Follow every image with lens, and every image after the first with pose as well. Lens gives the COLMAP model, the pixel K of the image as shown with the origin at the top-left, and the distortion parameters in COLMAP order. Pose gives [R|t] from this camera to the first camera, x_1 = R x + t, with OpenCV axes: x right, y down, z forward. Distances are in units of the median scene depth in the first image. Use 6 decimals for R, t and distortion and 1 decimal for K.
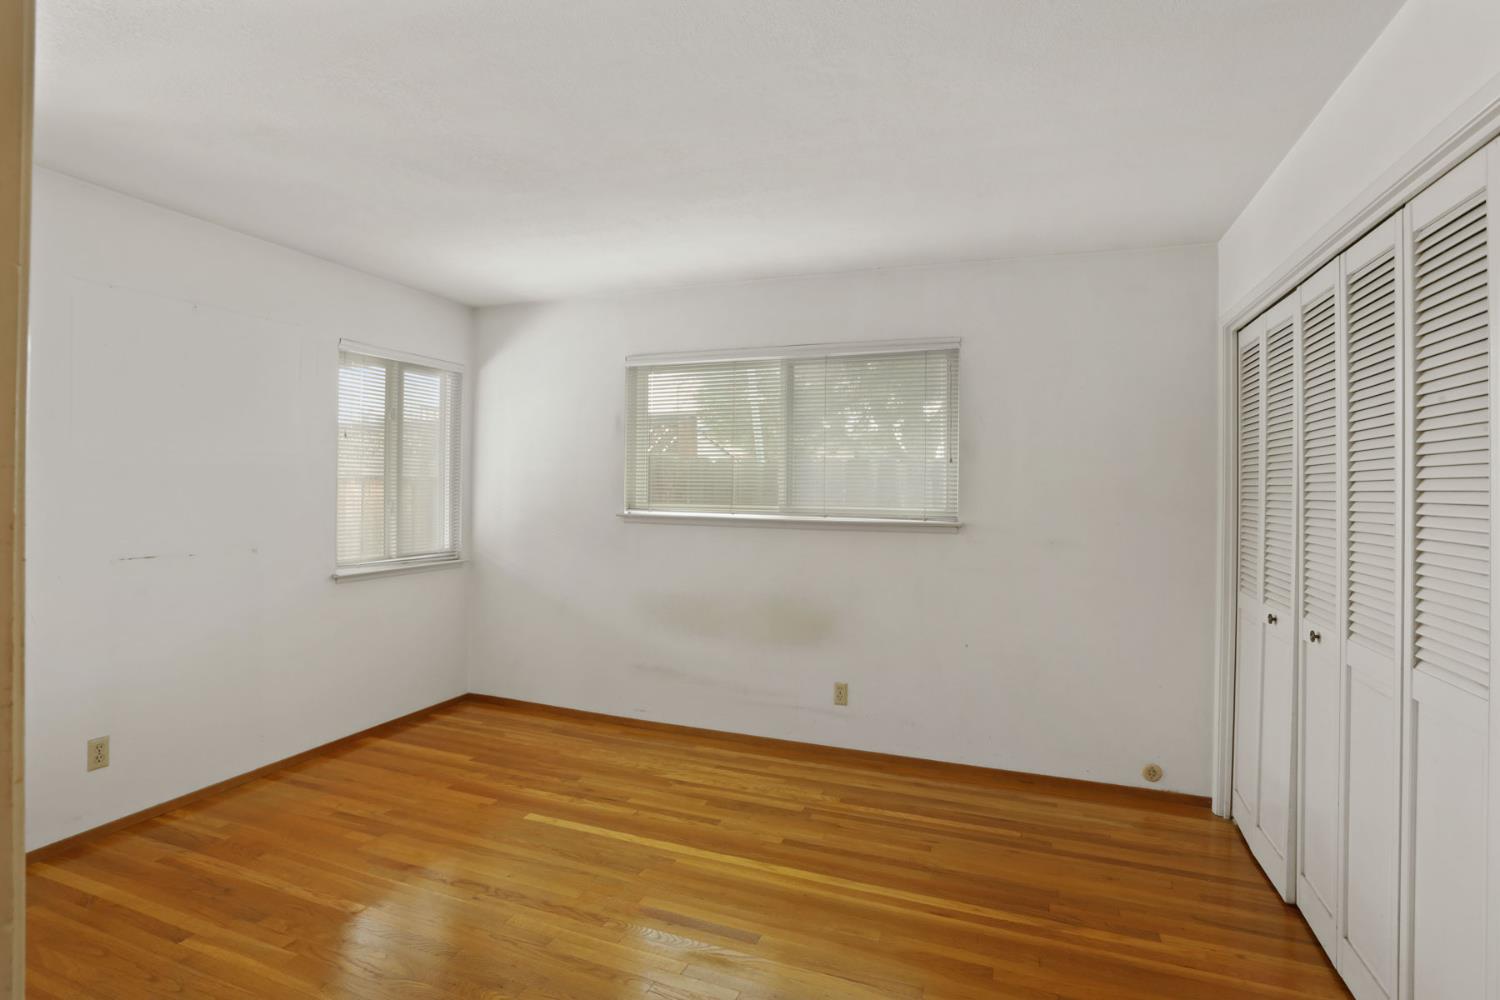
lens RADIAL K [[725.3, 0, 746.7], [0, 725.3, 498.5], [0, 0, 1]] dist [-0.078609, 0.029996]
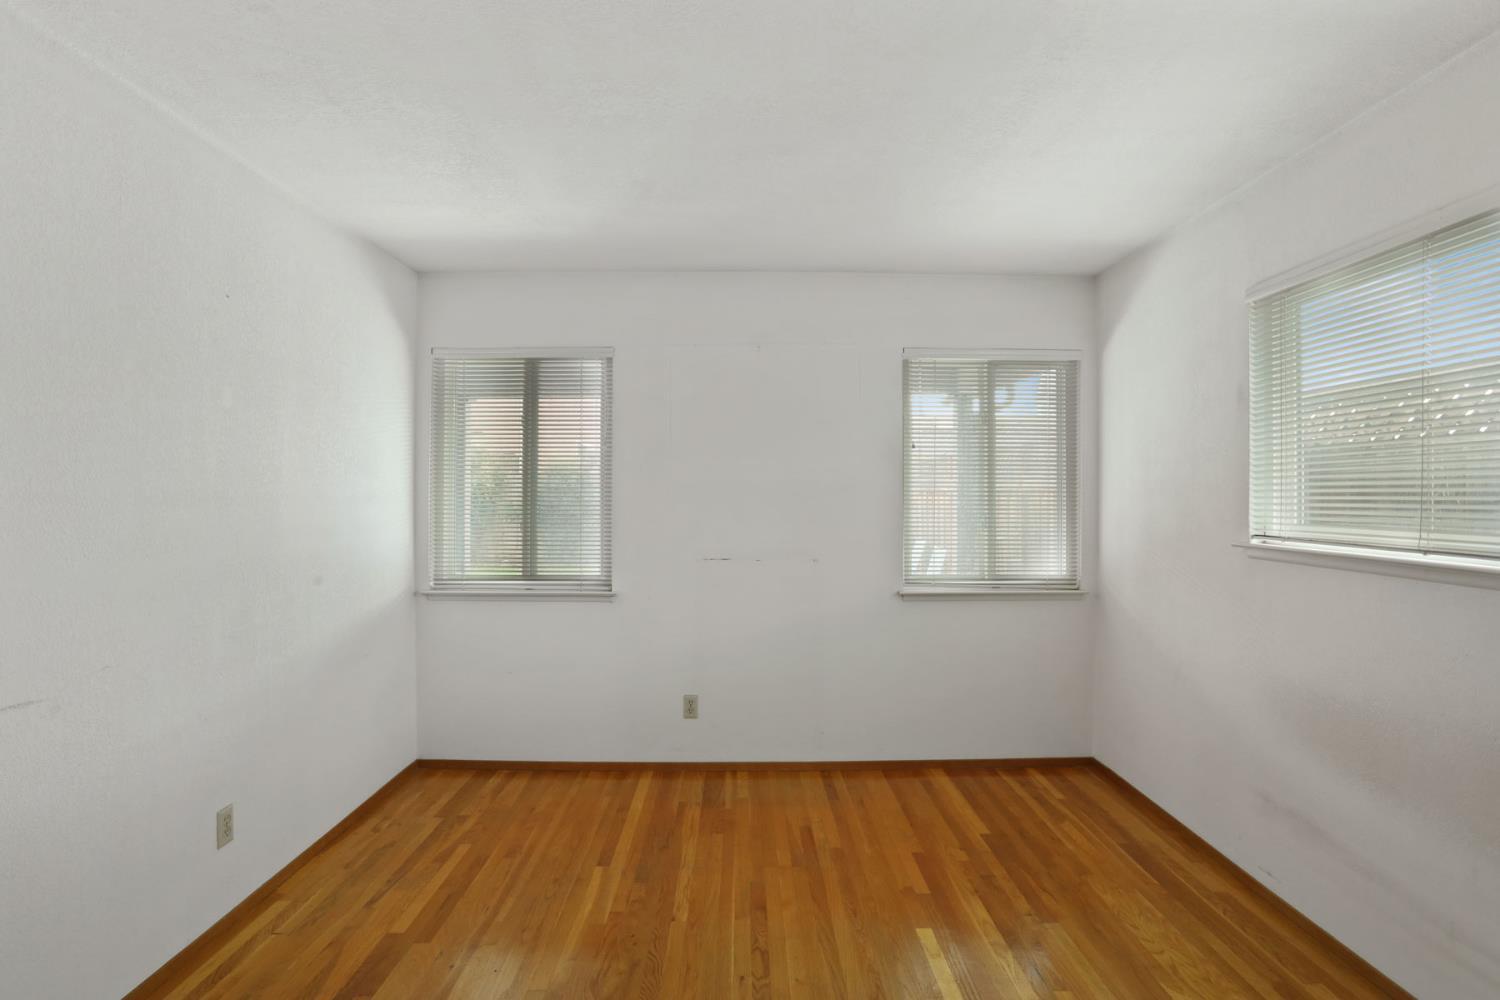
lens RADIAL K [[725.3, 0, 746.7], [0, 725.3, 498.5], [0, 0, 1]] dist [-0.078609, 0.029996]
pose [[0.354669, -0.008930, -0.934949, 0.288845], [-0.007878, 0.999890, -0.012539, -0.007317], [0.934959, 0.011813, 0.354560, 0.463819]]
